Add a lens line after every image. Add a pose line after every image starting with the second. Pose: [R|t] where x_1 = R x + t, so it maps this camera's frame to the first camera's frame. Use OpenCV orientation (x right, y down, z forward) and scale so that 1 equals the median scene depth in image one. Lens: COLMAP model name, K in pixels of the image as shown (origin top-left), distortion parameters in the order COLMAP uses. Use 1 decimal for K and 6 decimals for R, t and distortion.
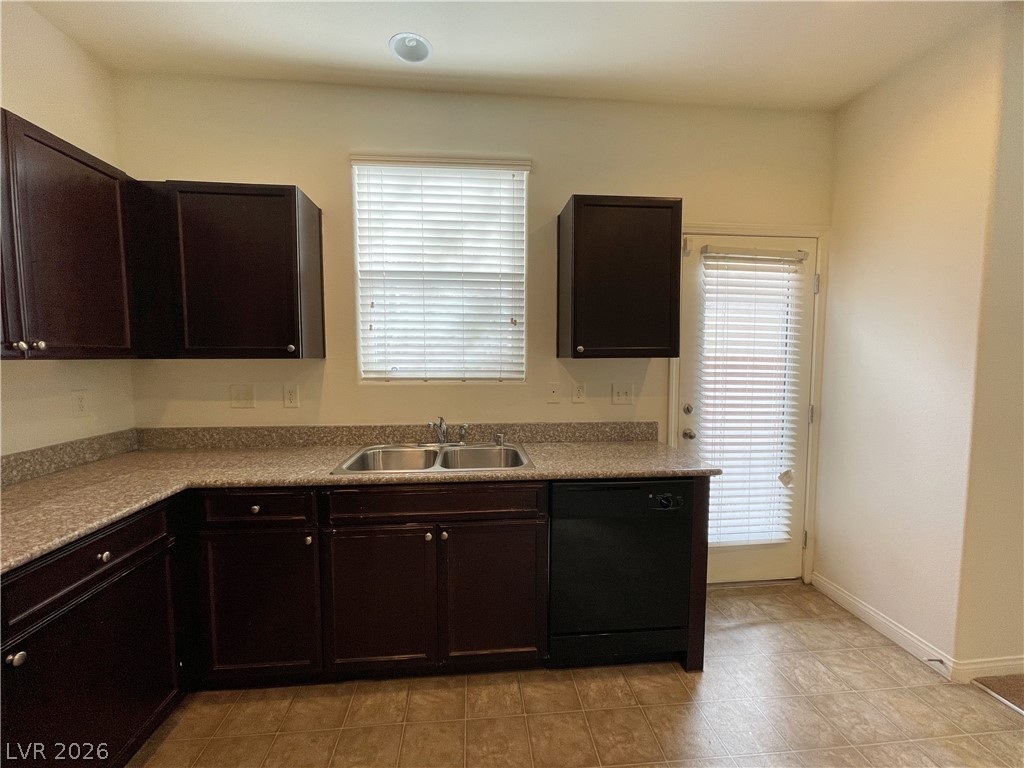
lens RADIAL K [[419.1, 0, 507.8], [0, 419.1, 386.3], [0, 0, 1]] dist [0.000418, -0.000190]
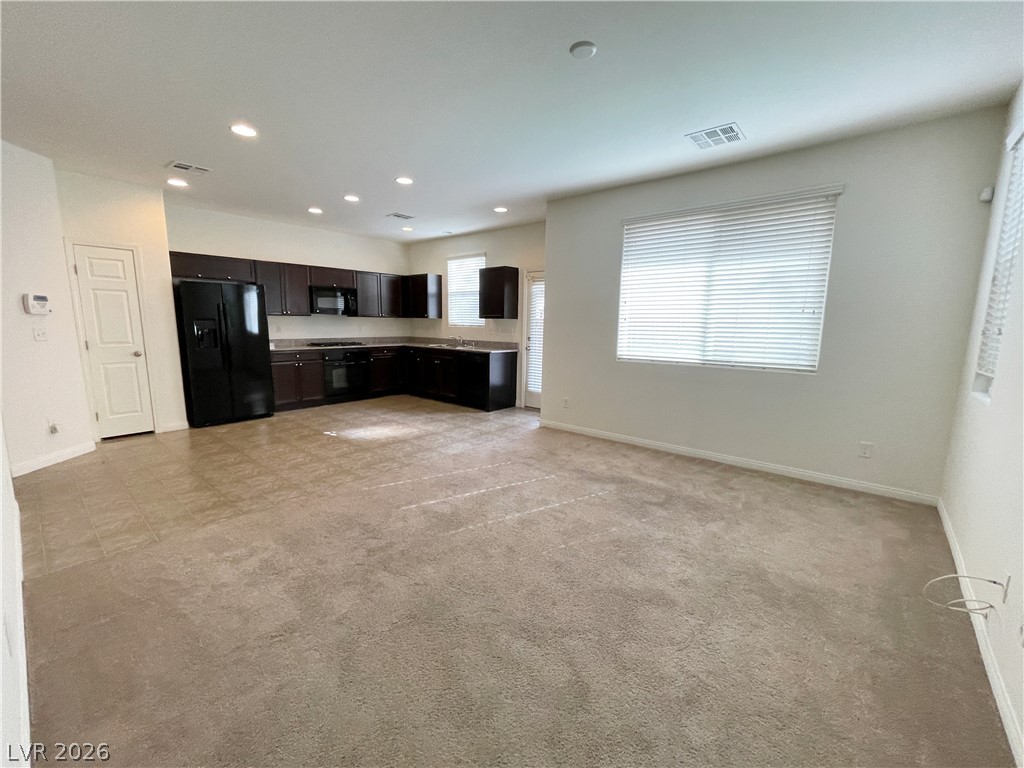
lens RADIAL K [[426.6, 0, 507.6], [0, 426.6, 386.2], [0, 0, 1]] dist [0.000613, -0.000050]
pose [[0.697575, 0.118896, -0.706578, 2.500796], [-0.064298, 0.992545, 0.103537, 0.089747], [0.713621, -0.026794, 0.700020, -1.087127]]
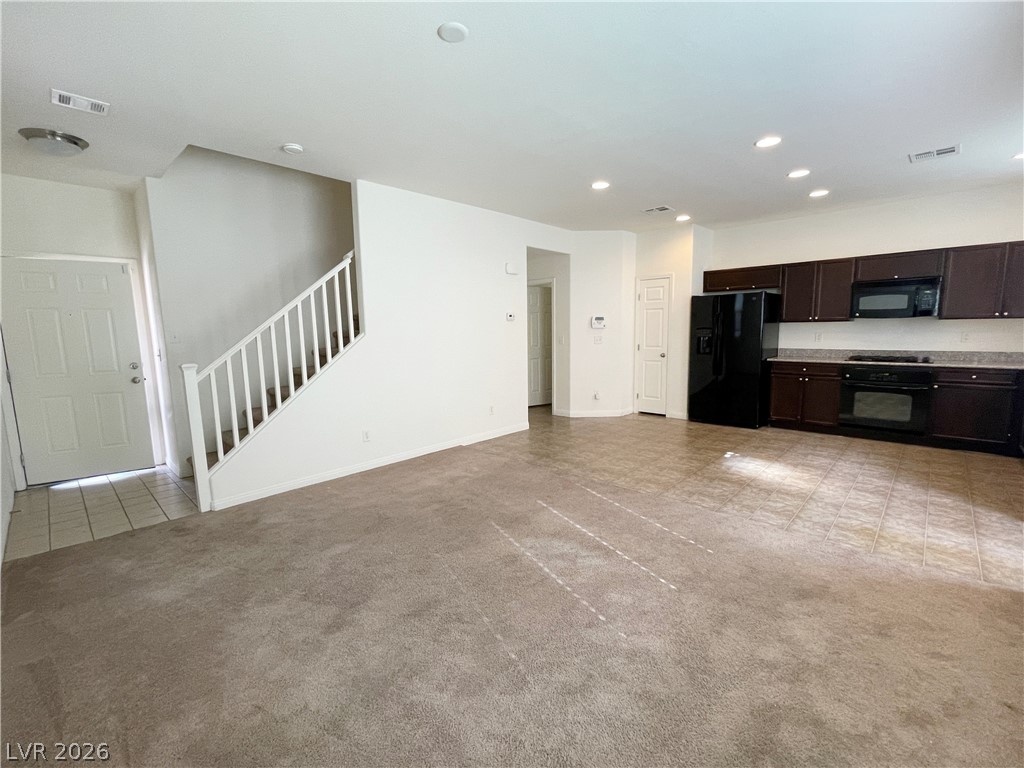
lens RADIAL K [[444.4, 0, 508.6], [0, 444.4, 386.1], [0, 0, 1]] dist [0.000526, -0.000074]
pose [[-0.750741, 0.101326, -0.652779, 2.413541], [-0.026729, 0.982698, 0.183277, -0.048254], [0.660055, 0.155042, -0.735044, 0.665121]]
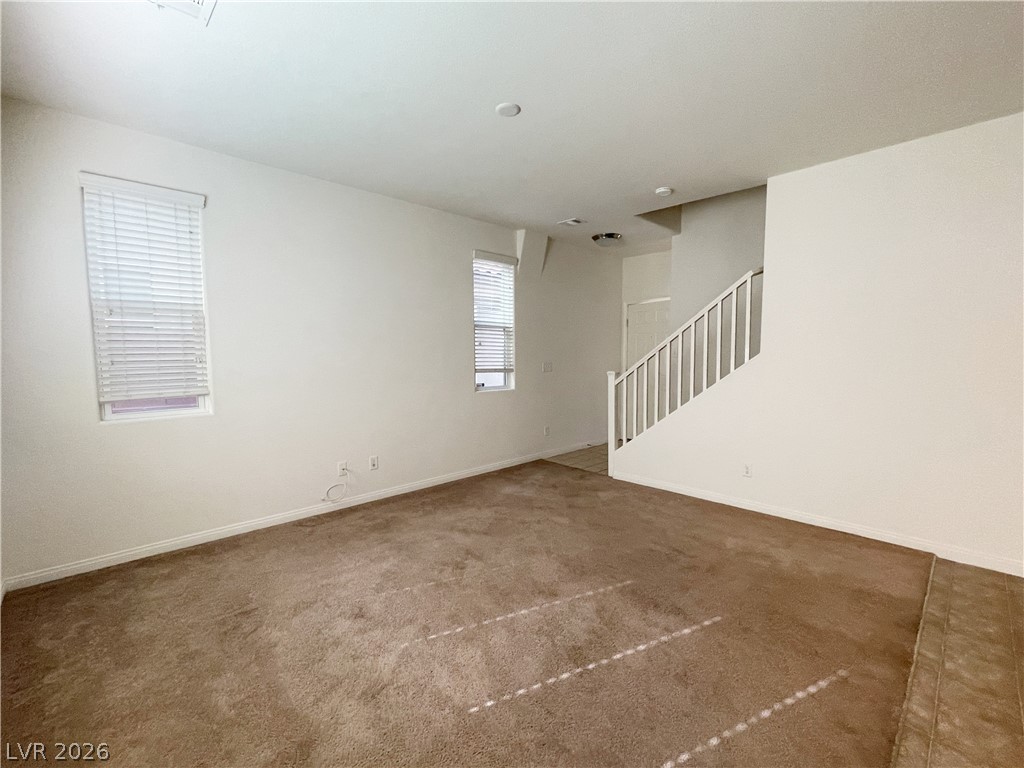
lens RADIAL K [[444.4, 0, 508.6], [0, 444.4, 386.1], [0, 0, 1]] dist [0.000526, -0.000074]
pose [[-0.628409, -0.058839, 0.775655, 0.871193], [0.058117, 0.990797, 0.122243, -0.040354], [-0.775709, 0.121898, -0.619206, 0.578741]]
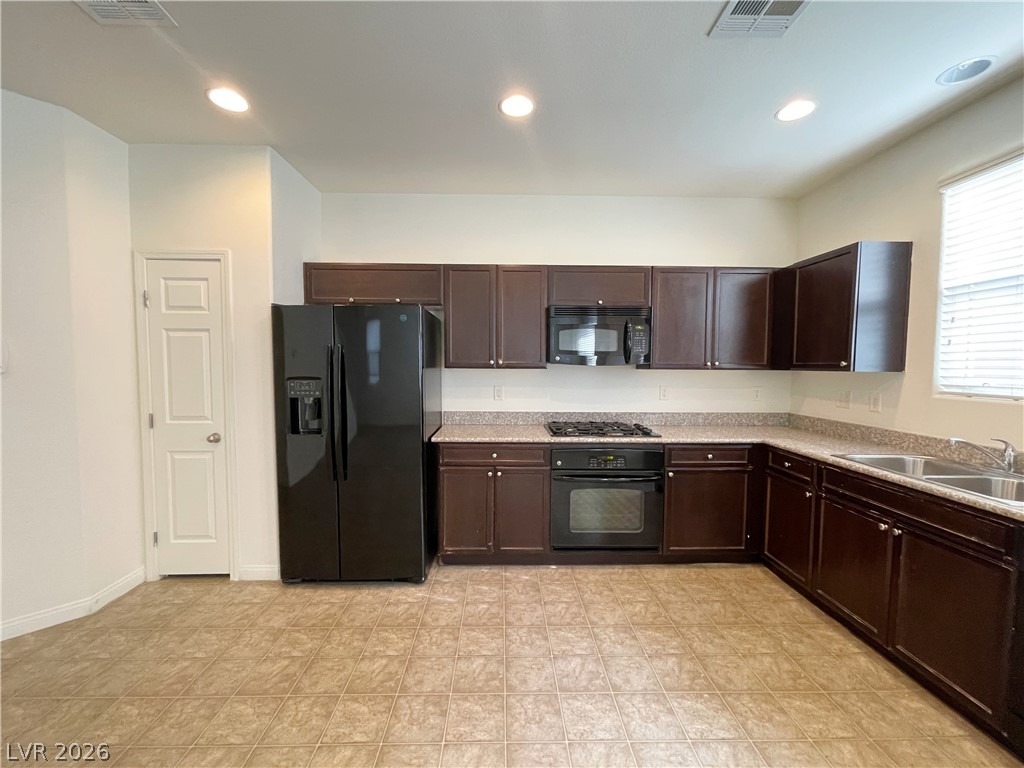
lens RADIAL K [[419.1, 0, 507.8], [0, 419.1, 386.3], [0, 0, 1]] dist [0.000418, -0.000190]
pose [[-0.066882, 0.050765, -0.996469, 0.772011], [-0.075258, 0.995603, 0.055772, -0.010301], [0.994919, 0.078722, -0.062767, 0.011310]]
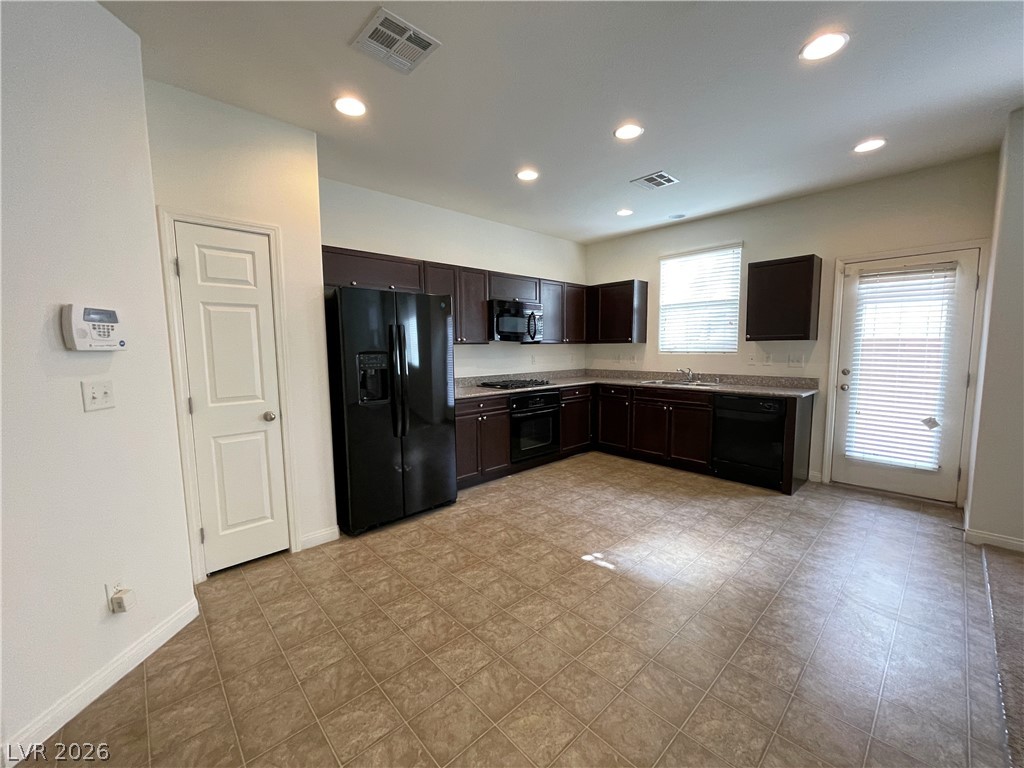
lens RADIAL K [[412.6, 0, 508.8], [0, 412.6, 385.8], [0, 0, 1]] dist [0.001250, 0.000015]
pose [[0.613894, 0.068731, -0.786390, 0.975950], [-0.044528, 0.997631, 0.052433, 0.091319], [0.788131, 0.002828, 0.615501, -1.096025]]
